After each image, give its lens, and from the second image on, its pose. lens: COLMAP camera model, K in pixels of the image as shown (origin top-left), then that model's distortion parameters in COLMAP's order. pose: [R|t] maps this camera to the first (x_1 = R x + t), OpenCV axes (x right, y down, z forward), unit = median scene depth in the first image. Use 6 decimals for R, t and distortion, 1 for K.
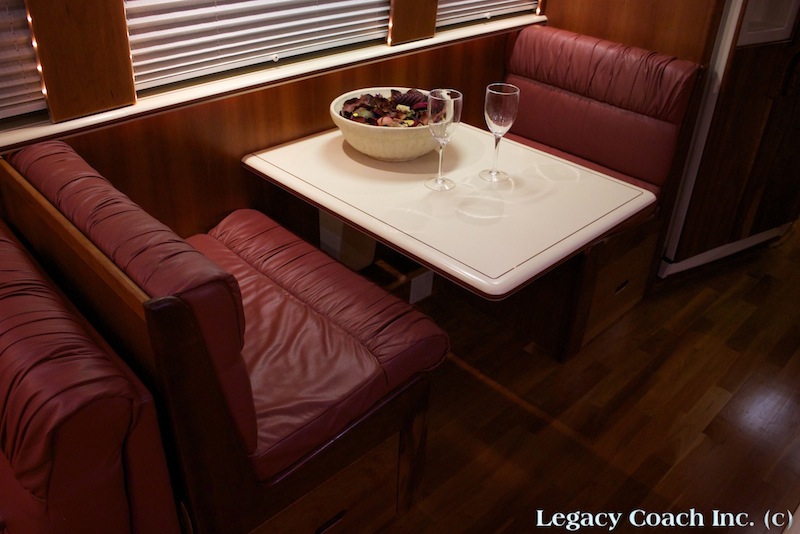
lens RADIAL K [[666.0, 0, 395.1], [0, 666.0, 256.6], [0, 0, 1]] dist [-0.165318, 0.143048]
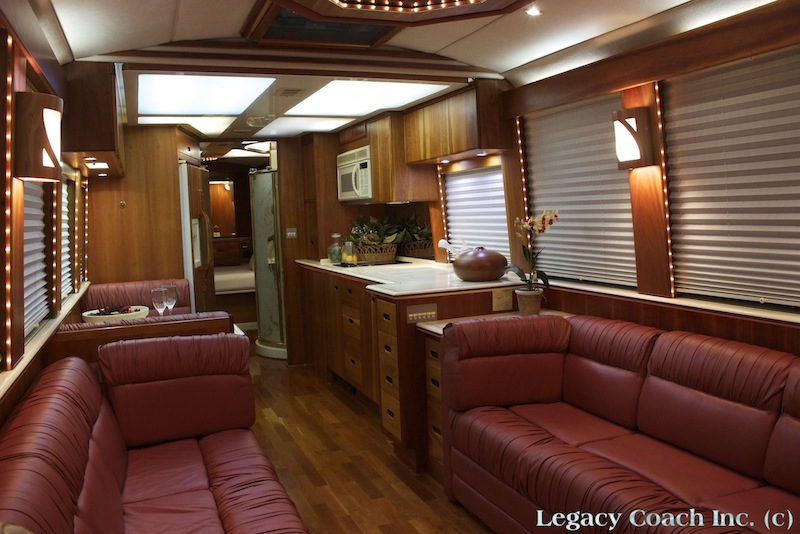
lens RADIAL K [[666.0, 0, 395.1], [0, 666.0, 256.6], [0, 0, 1]] dist [-0.165318, 0.143048]
pose [[0.376156, -0.105740, 0.920503, -1.214953], [0.528124, 0.840755, -0.119235, 0.258013], [-0.761309, 0.530990, 0.372099, -0.380722]]
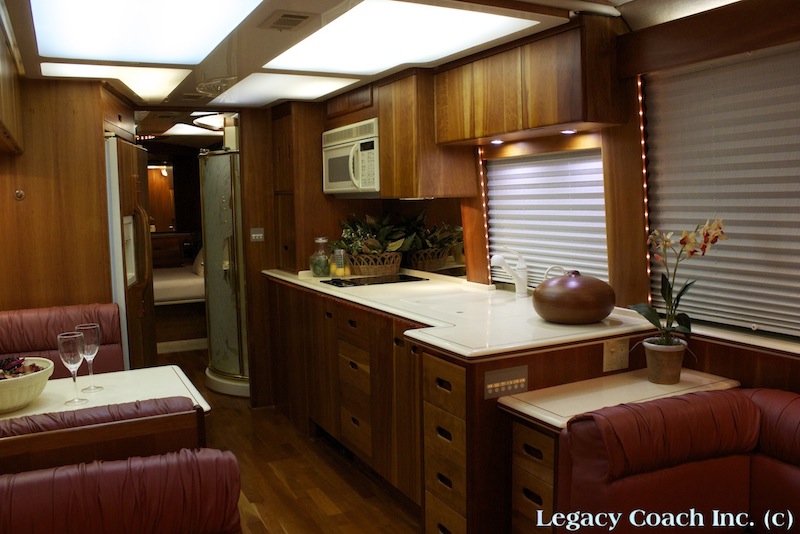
lens RADIAL K [[680.1, 0, 395.3], [0, 680.1, 262.3], [0, 0, 1]] dist [-0.170673, 0.171866]
pose [[0.292676, -0.122333, 0.948354, -0.753178], [0.527270, 0.848022, -0.053333, 0.047111], [-0.797701, 0.515648, 0.312698, -0.062636]]
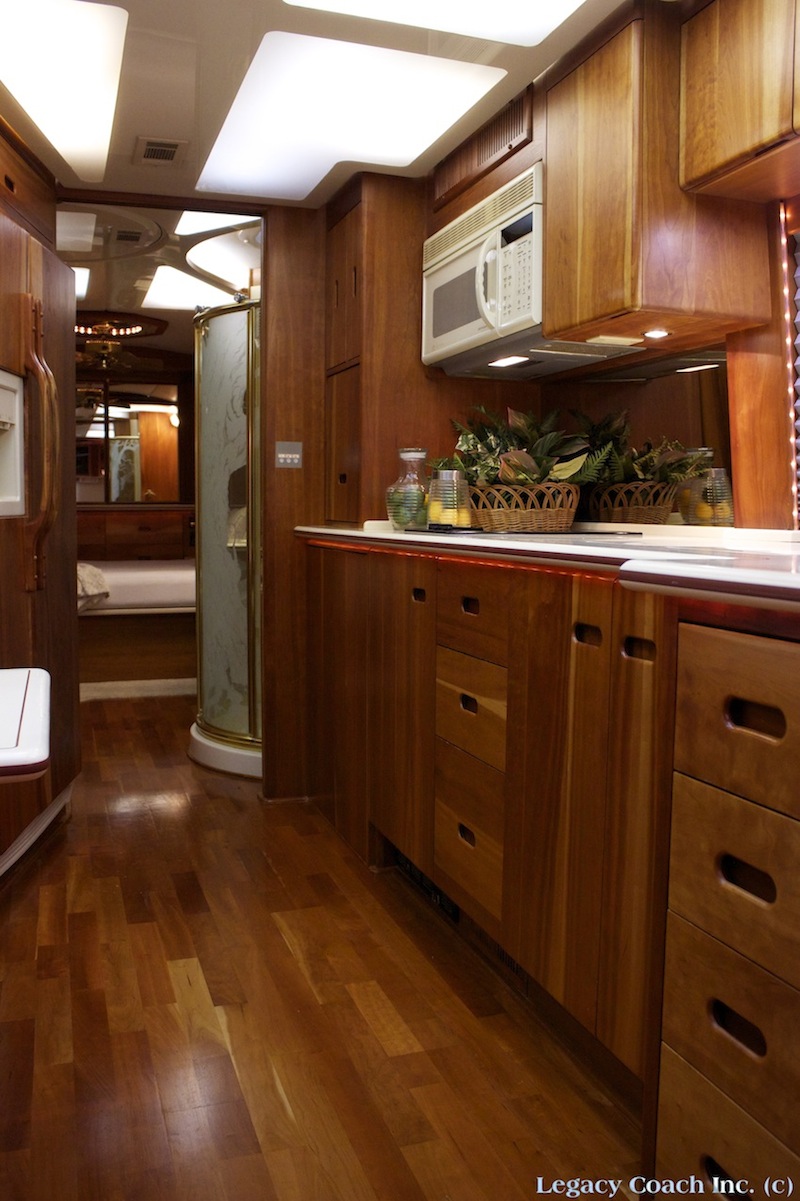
lens RADIAL K [[1027.8, 0, 403.8], [0, 1027.8, 595.4], [0, 0, 1]] dist [-0.168678, 0.167053]
pose [[0.420177, -0.099451, 0.901976, -0.291946], [0.480805, 0.867384, -0.128342, 0.117300], [-0.769595, 0.487601, 0.412271, 0.187737]]
